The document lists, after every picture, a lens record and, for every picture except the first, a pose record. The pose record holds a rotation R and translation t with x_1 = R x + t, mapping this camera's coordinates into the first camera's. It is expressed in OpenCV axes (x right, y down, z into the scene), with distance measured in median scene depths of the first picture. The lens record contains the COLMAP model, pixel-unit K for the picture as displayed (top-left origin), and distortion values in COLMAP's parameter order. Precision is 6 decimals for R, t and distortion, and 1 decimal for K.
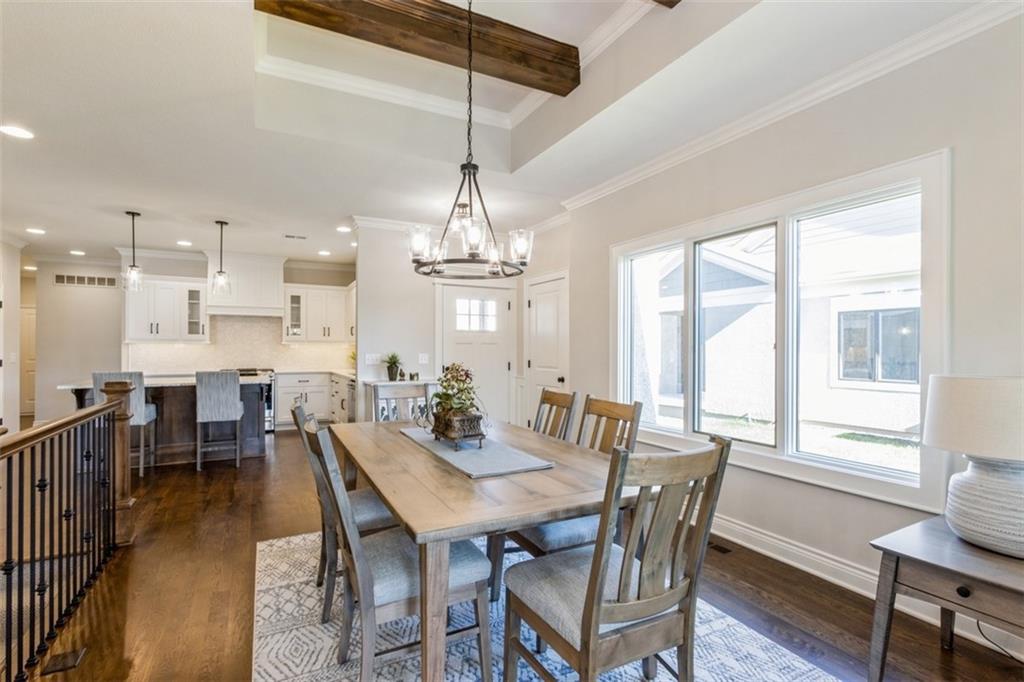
lens RADIAL K [[479.5, 0, 506.4], [0, 479.5, 353.7], [0, 0, 1]] dist [0.004161, 0.000599]
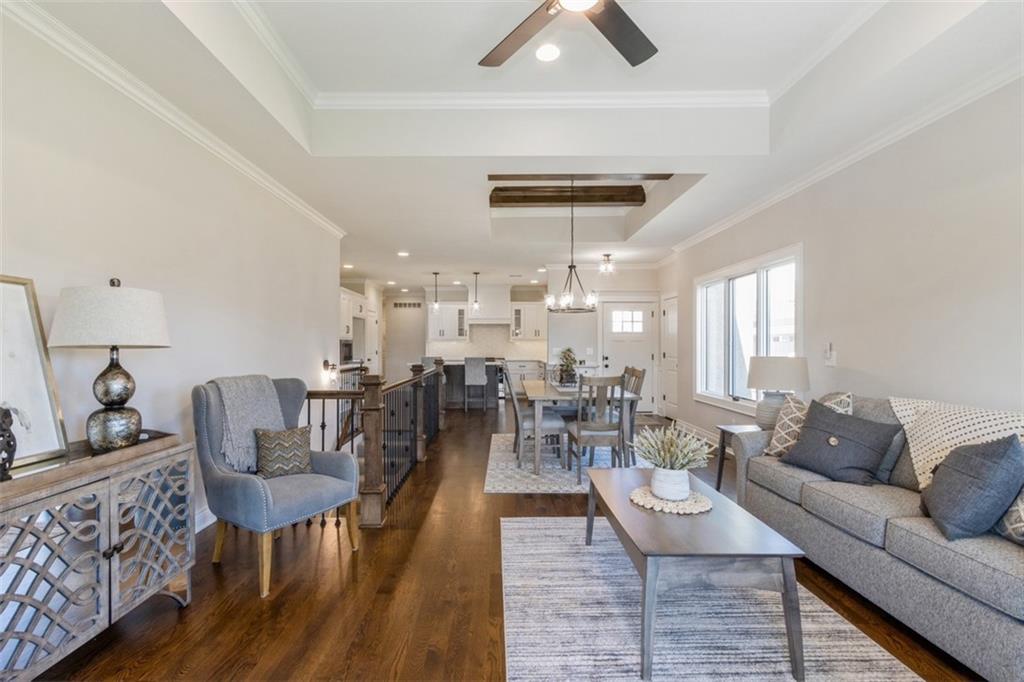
lens RADIAL K [[479.5, 0, 506.4], [0, 479.5, 353.7], [0, 0, 1]] dist [0.004161, 0.000599]
pose [[0.894660, 0.005507, -0.446713, 0.243952], [-0.001552, 0.999956, 0.009219, 0.004704], [0.446744, -0.007555, 0.894630, -0.439972]]
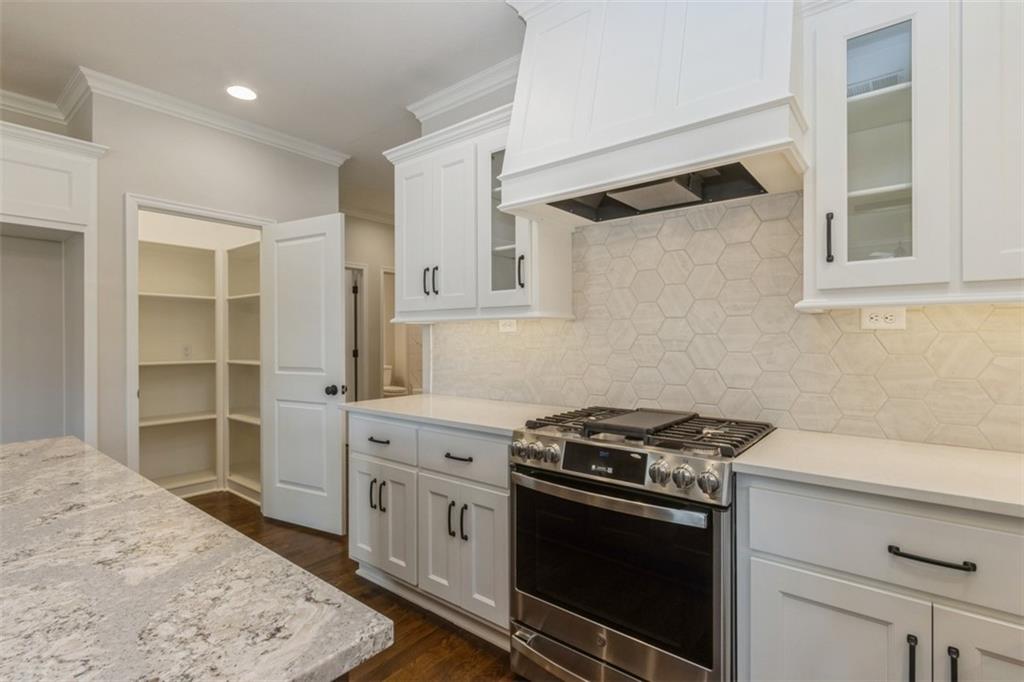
lens RADIAL K [[483.3, 0, 507.3], [0, 483.3, 339.3], [0, 0, 1]] dist [0.002174, 0.000459]
pose [[0.405178, -0.001749, -0.914236, -0.395011], [-0.000865, 0.999997, -0.002297, -0.008415], [0.914237, 0.001721, 0.405175, 0.955936]]
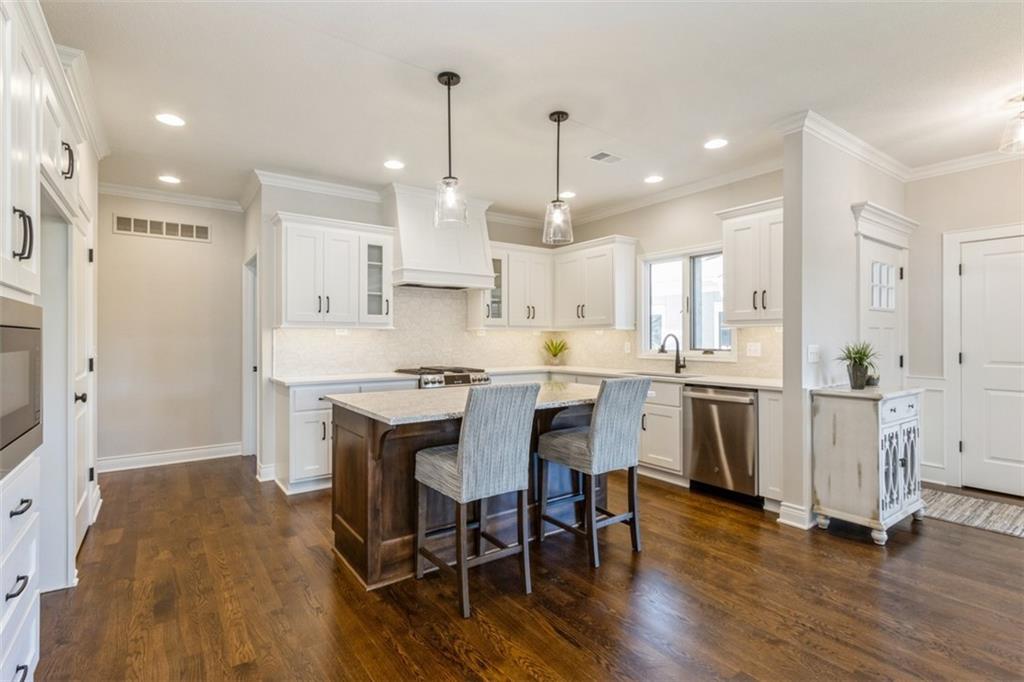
lens RADIAL K [[483.3, 0, 507.3], [0, 483.3, 339.3], [0, 0, 1]] dist [0.002174, 0.000459]
pose [[0.989436, -0.004910, 0.144889, -0.623320], [0.005626, 0.999974, -0.004530, -0.004676], [-0.144863, 0.005298, 0.989438, 0.379029]]
